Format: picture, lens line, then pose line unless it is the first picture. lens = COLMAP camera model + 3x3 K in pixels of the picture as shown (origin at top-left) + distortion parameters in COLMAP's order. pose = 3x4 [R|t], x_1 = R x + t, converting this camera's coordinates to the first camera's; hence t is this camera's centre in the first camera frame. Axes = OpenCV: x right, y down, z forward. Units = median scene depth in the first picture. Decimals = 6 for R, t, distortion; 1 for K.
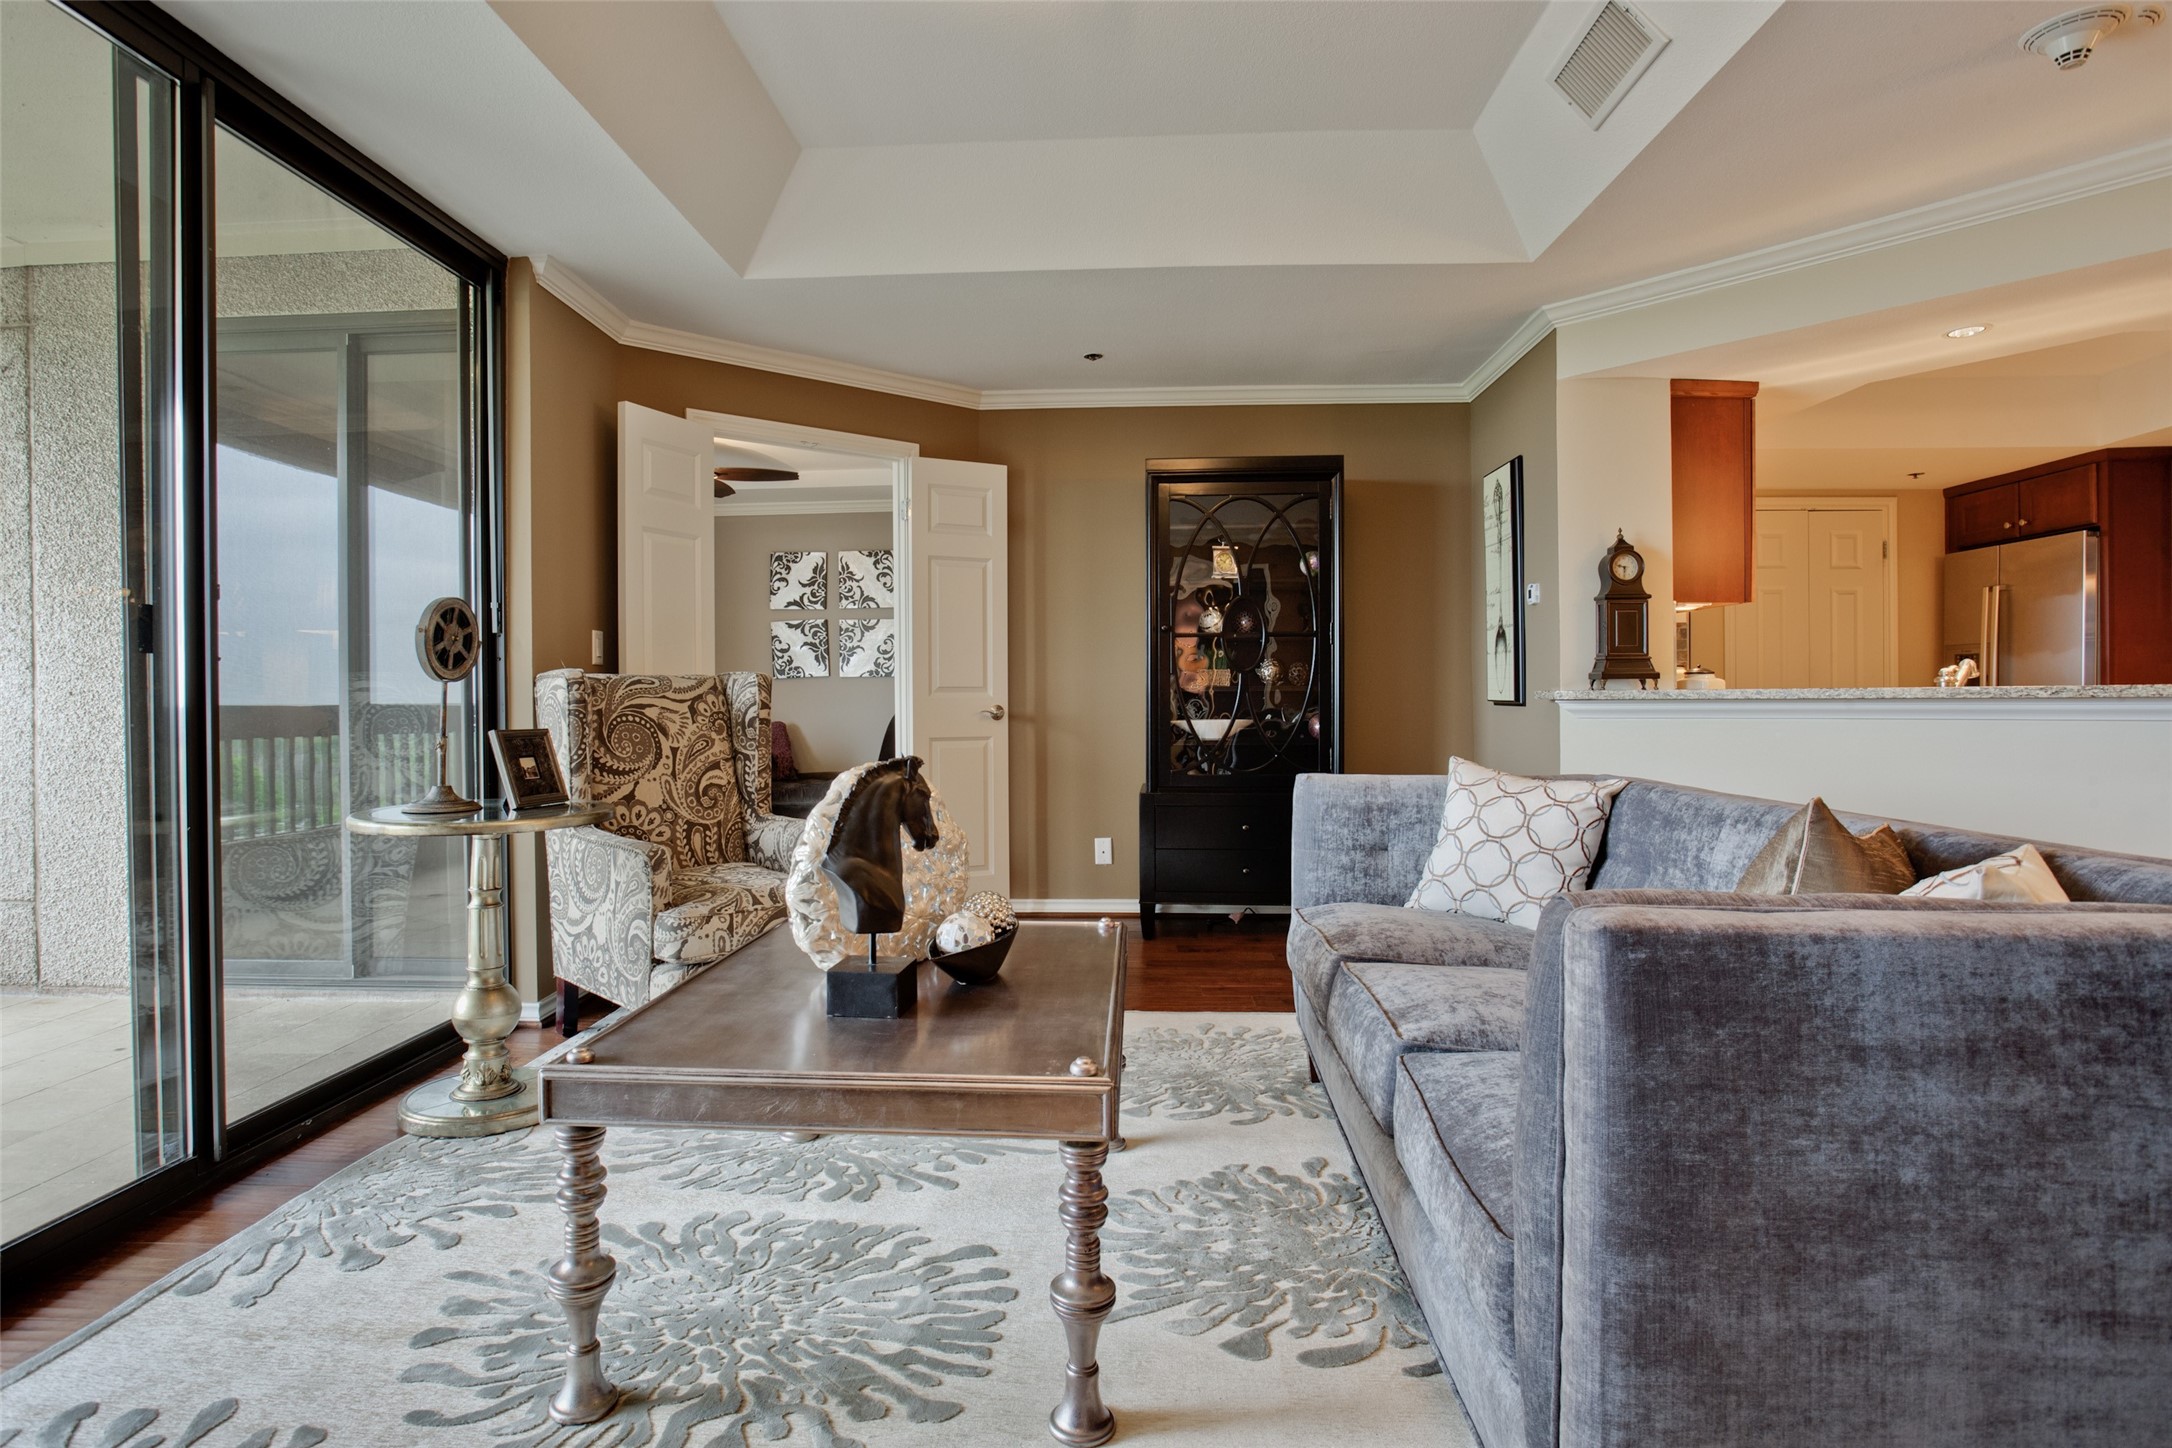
lens RADIAL K [[1145.8, 0, 1060.3], [0, 1145.8, 695.4], [0, 0, 1]] dist [-0.053370, 0.025357]
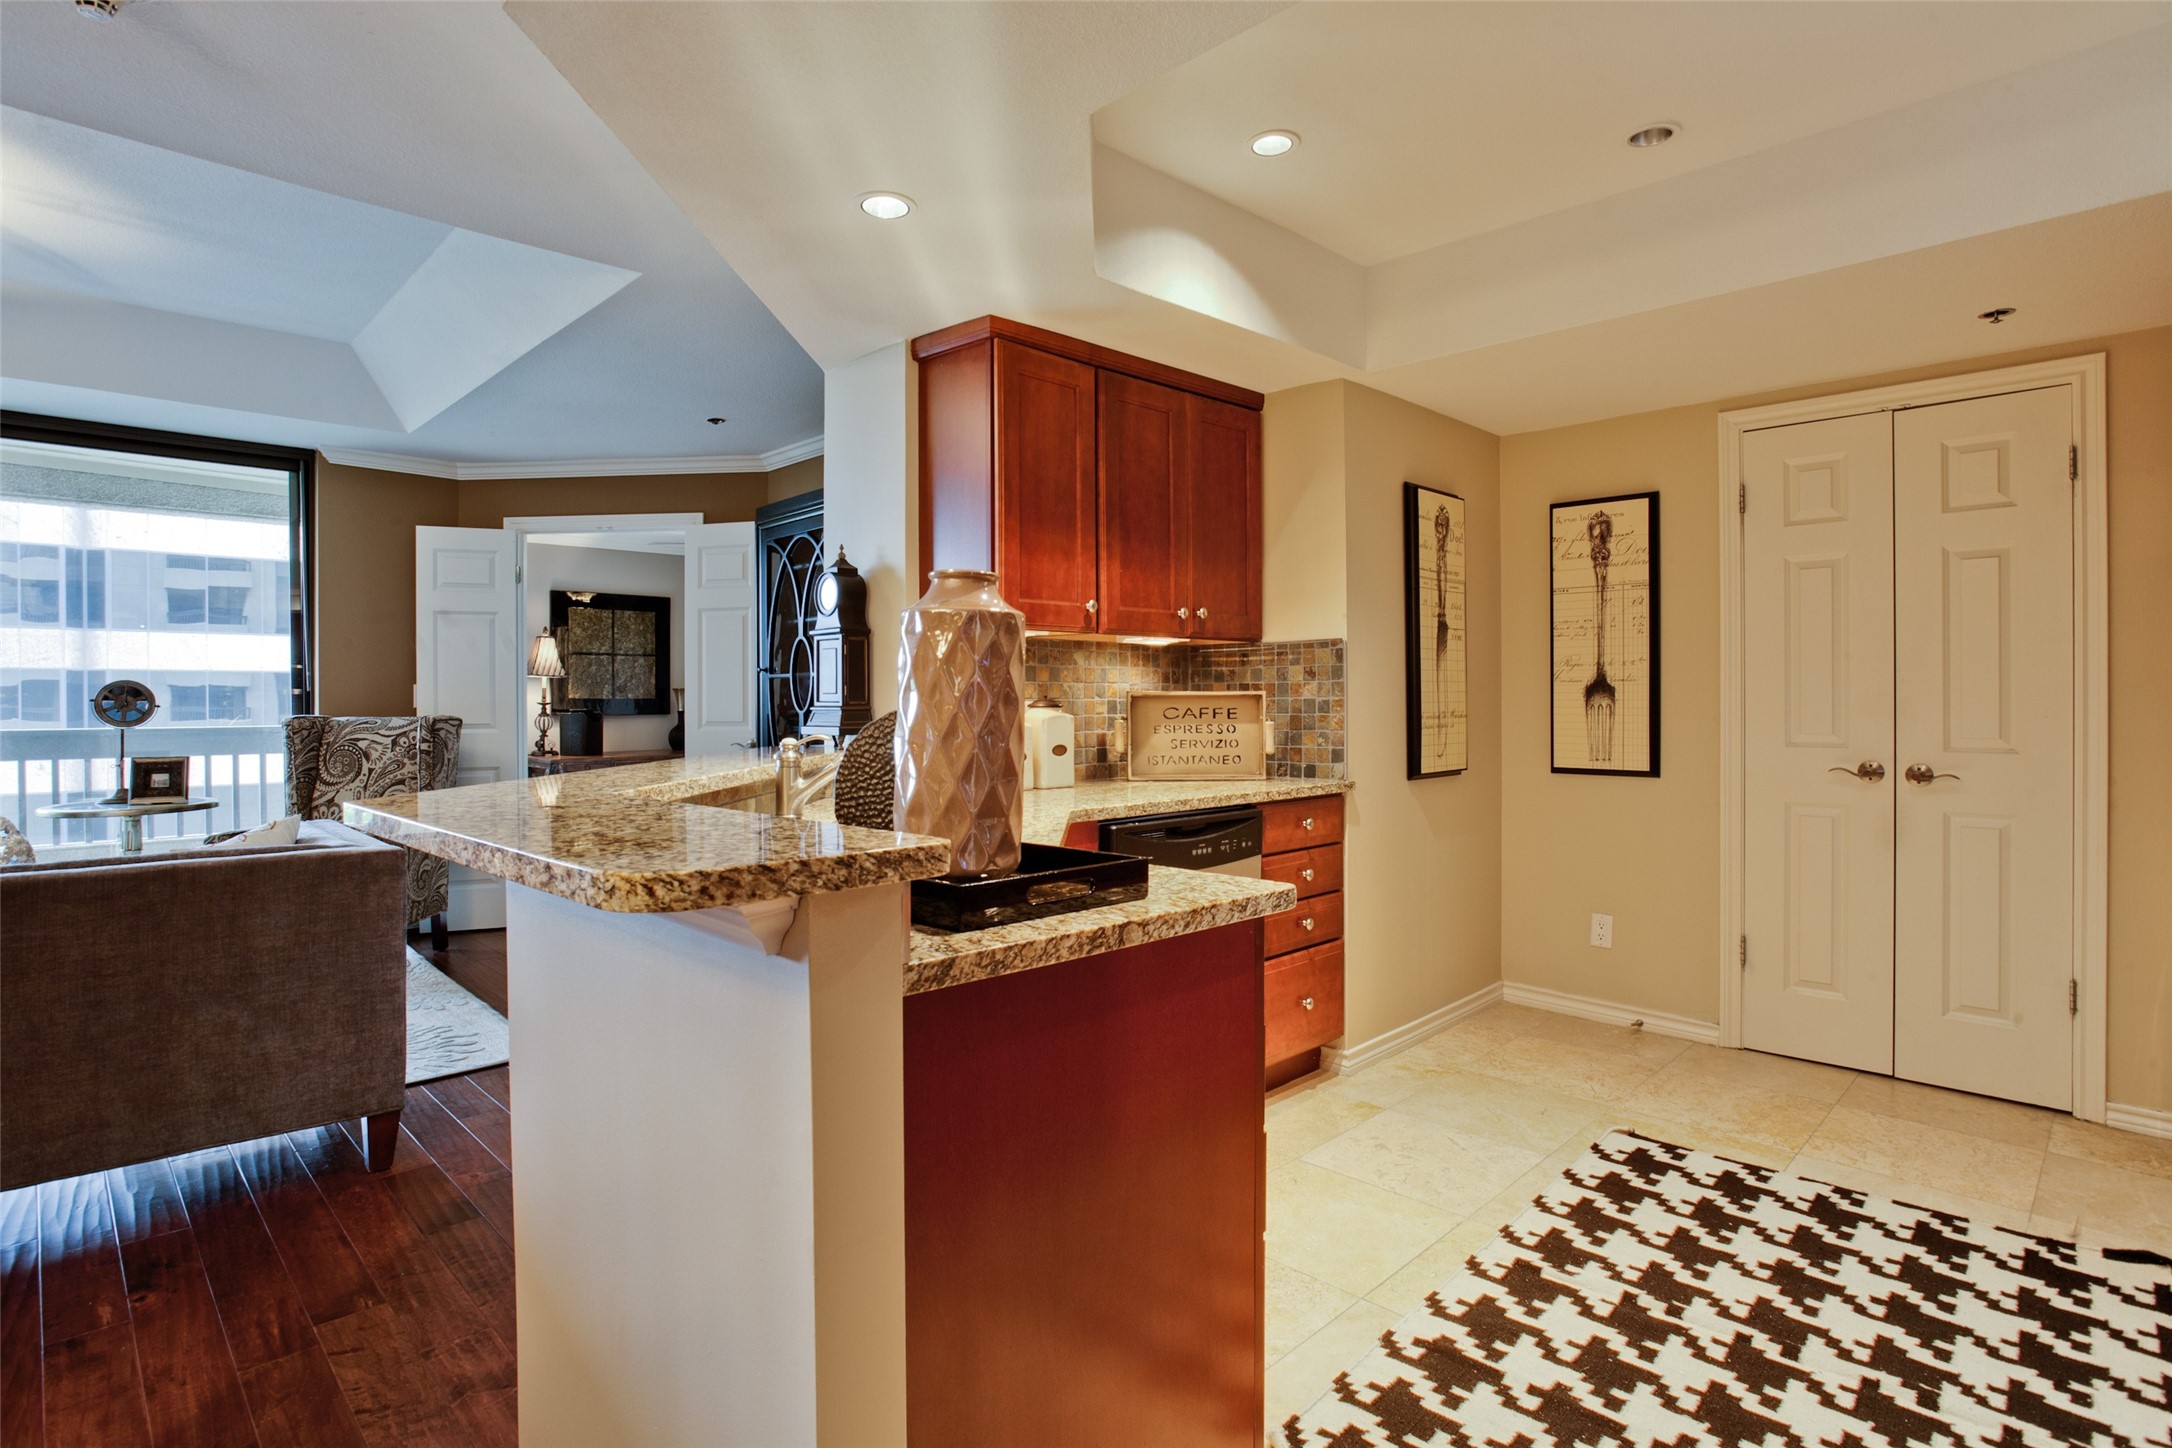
lens RADIAL K [[1098.3, 0, 1060.0], [0, 1098.3, 699.7], [0, 0, 1]] dist [-0.044697, 0.017703]
pose [[0.728790, 0.001949, -0.684735, 1.230933], [0.001480, 0.999989, 0.004421, -0.046241], [0.684736, -0.004235, 0.728779, 0.588987]]
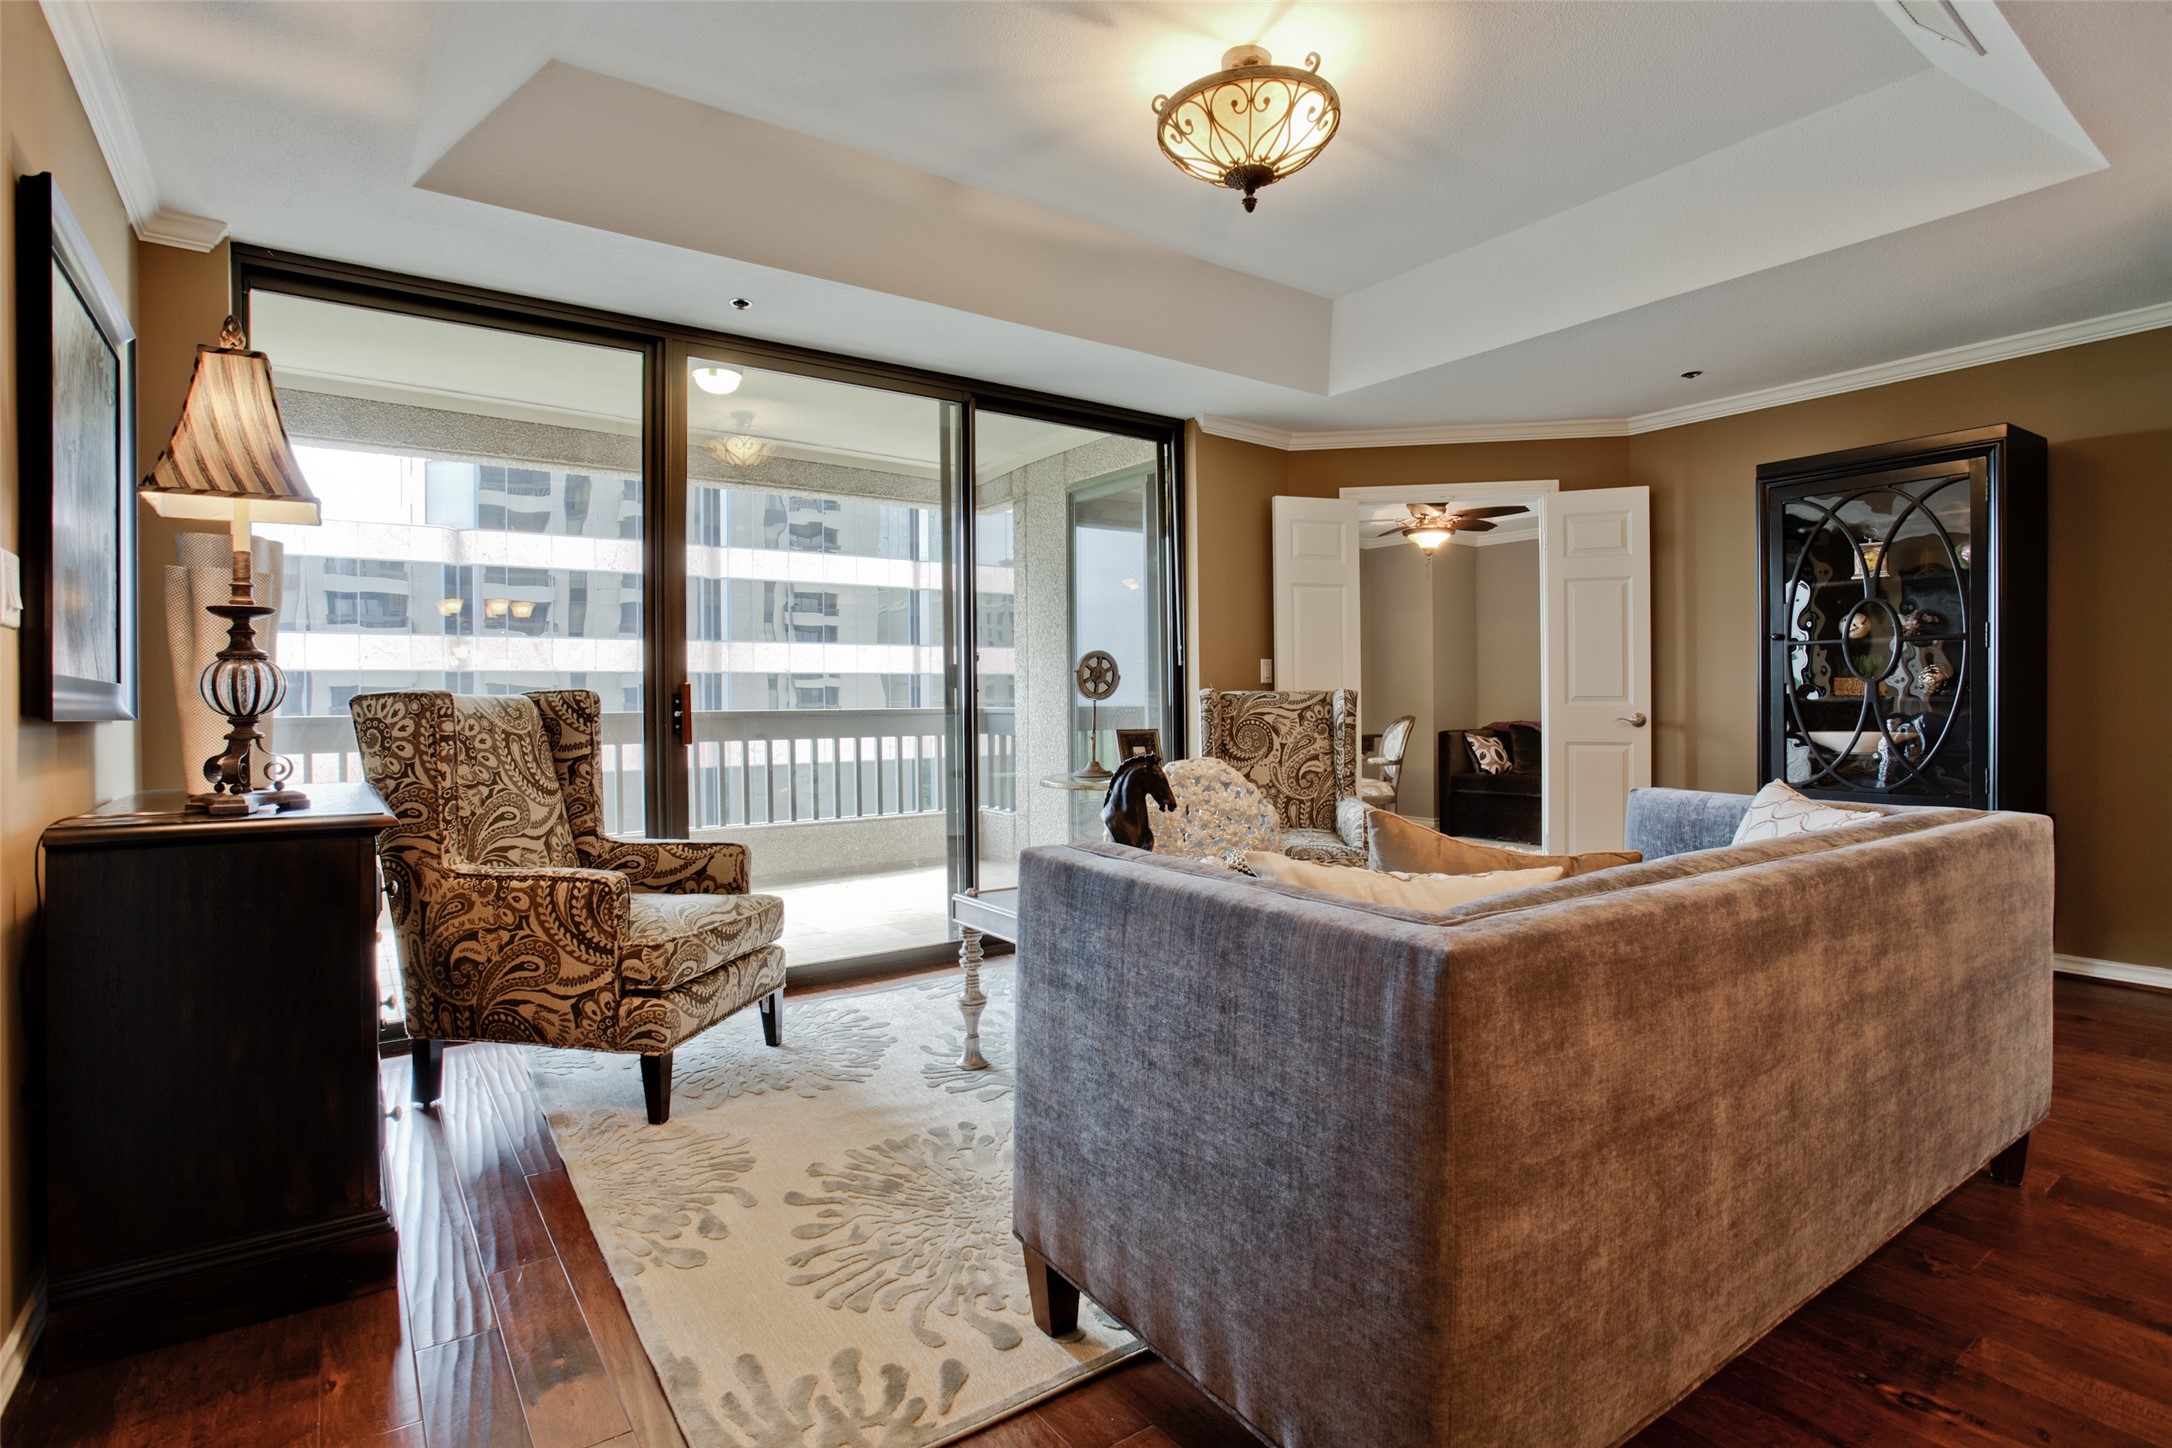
lens RADIAL K [[1066.7, 0, 1075.8], [0, 1066.7, 702.9], [0, 0, 1]] dist [-0.061627, 0.029612]
pose [[0.629314, 0.004082, -0.777140, 0.515604], [0.005208, 0.999942, 0.009469, -0.017836], [0.777134, -0.010006, 0.629256, -0.026127]]
